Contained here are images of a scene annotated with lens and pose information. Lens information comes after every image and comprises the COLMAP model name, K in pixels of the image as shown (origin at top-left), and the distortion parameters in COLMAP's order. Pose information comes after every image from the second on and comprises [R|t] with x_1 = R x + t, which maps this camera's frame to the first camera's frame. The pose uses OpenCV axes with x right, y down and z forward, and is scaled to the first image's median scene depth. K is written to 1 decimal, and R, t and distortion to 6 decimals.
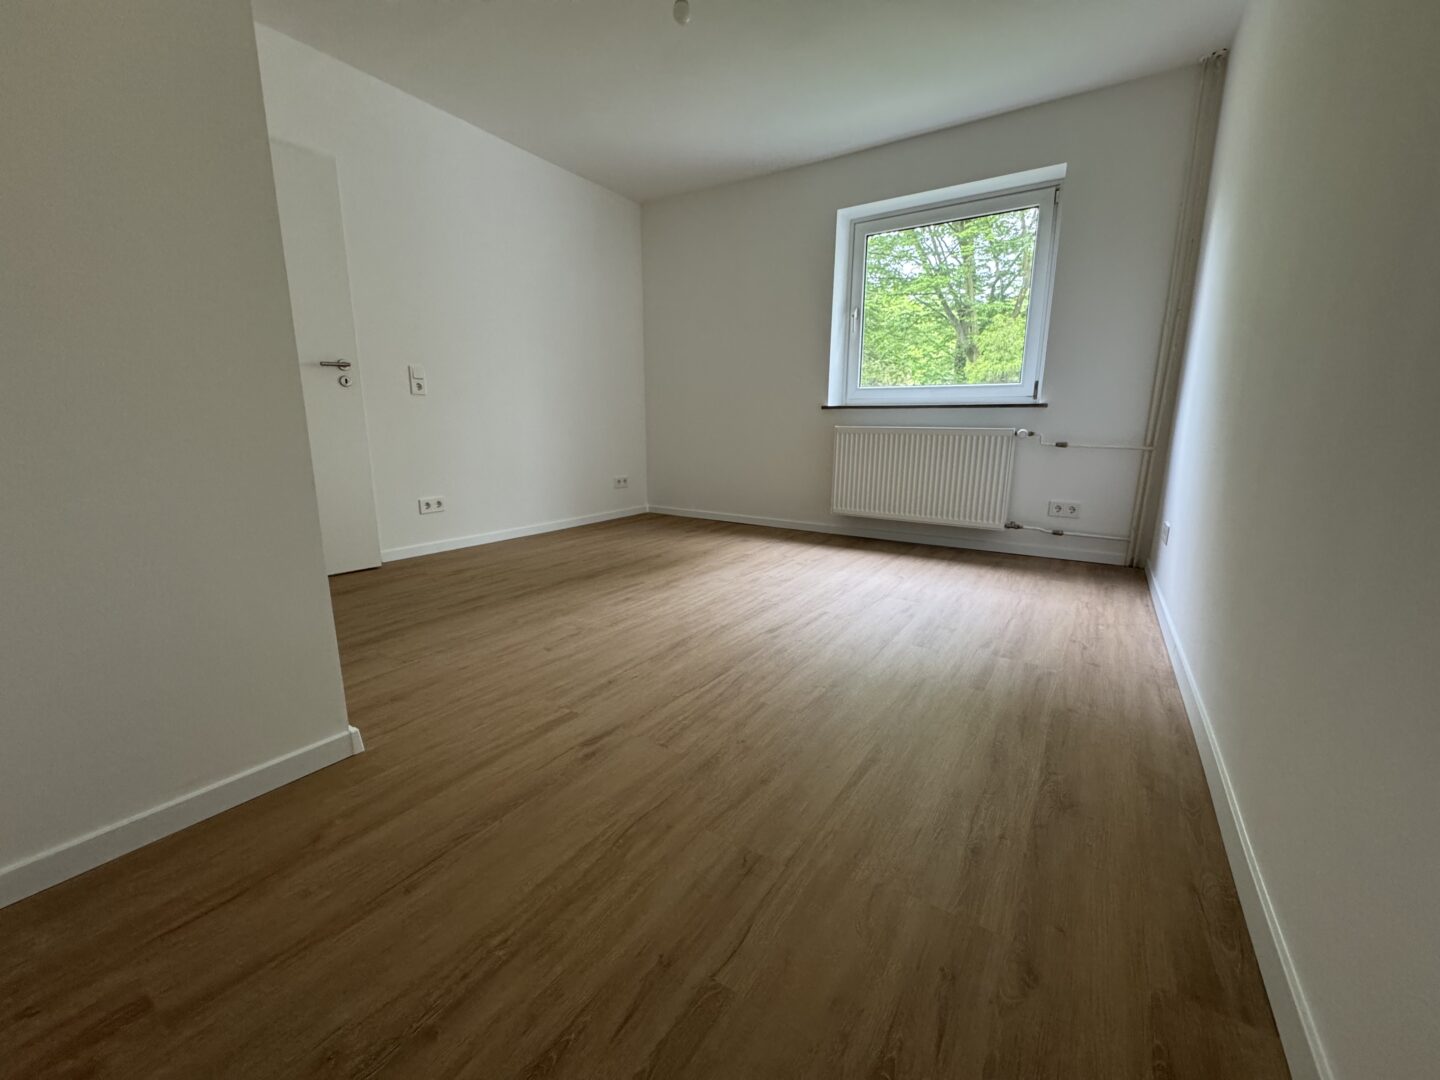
lens RADIAL K [[573.1, 0, 720.0], [0, 573.1, 540.0], [0, 0, 1]] dist [-0.001242, -0.000007]
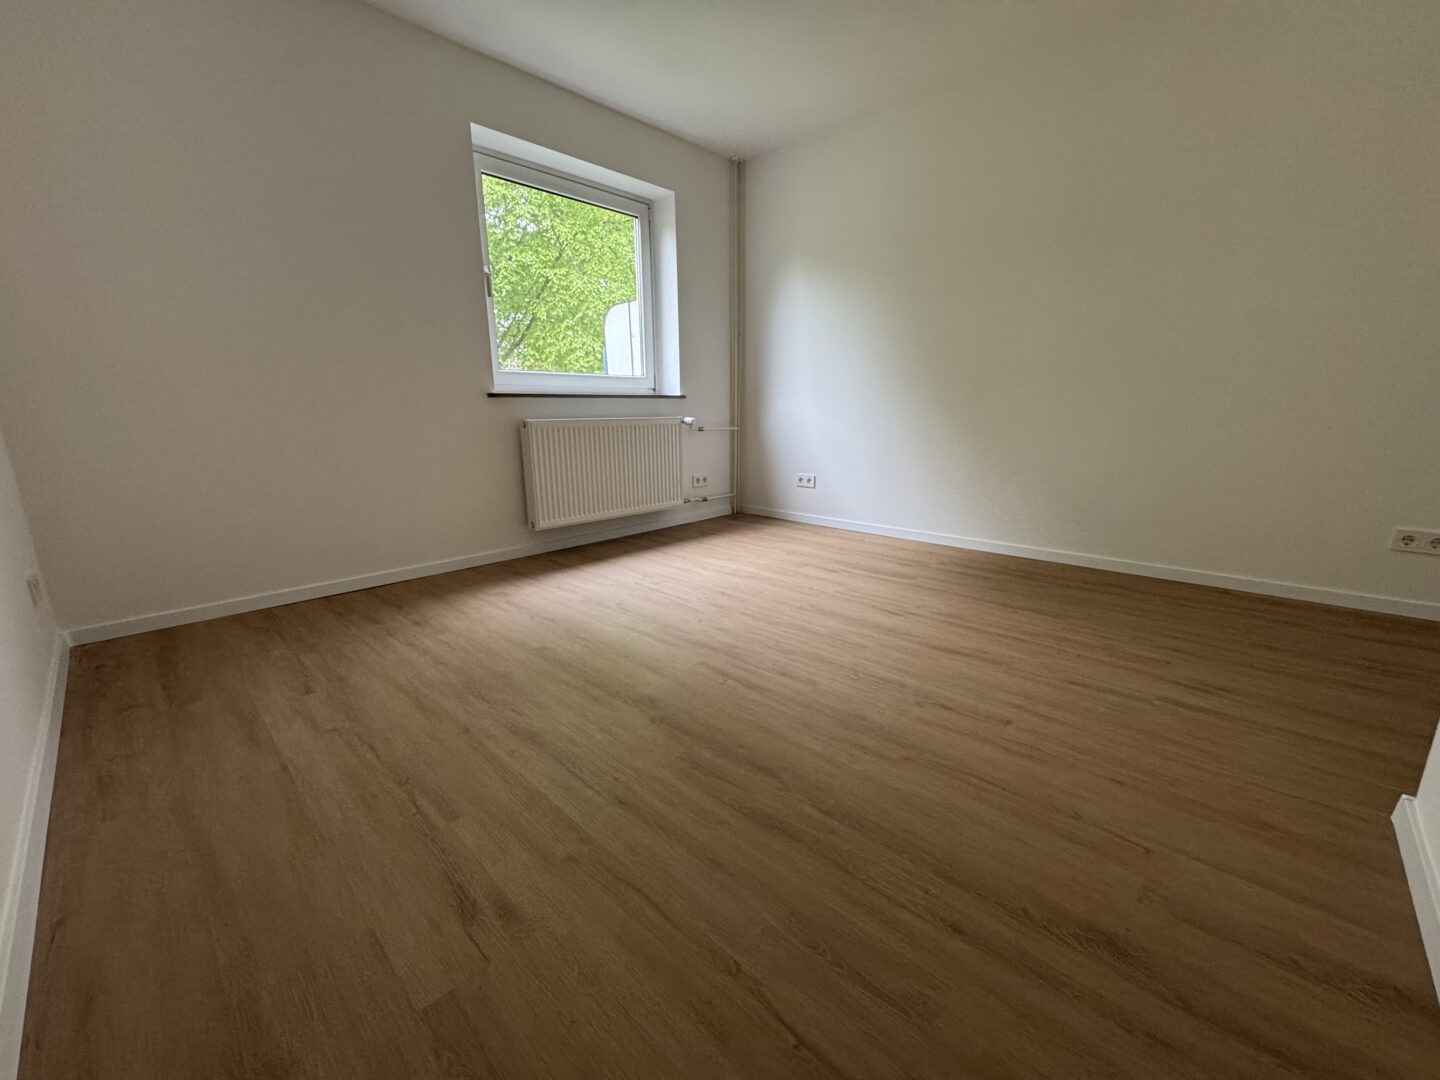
lens RADIAL K [[573.1, 0, 720.0], [0, 573.1, 540.0], [0, 0, 1]] dist [-0.001242, -0.000007]
pose [[0.192067, -0.225786, 0.955056, -0.534743], [0.208476, 0.960349, 0.185112, -0.131228], [-0.958983, 0.163553, 0.231522, 0.596031]]
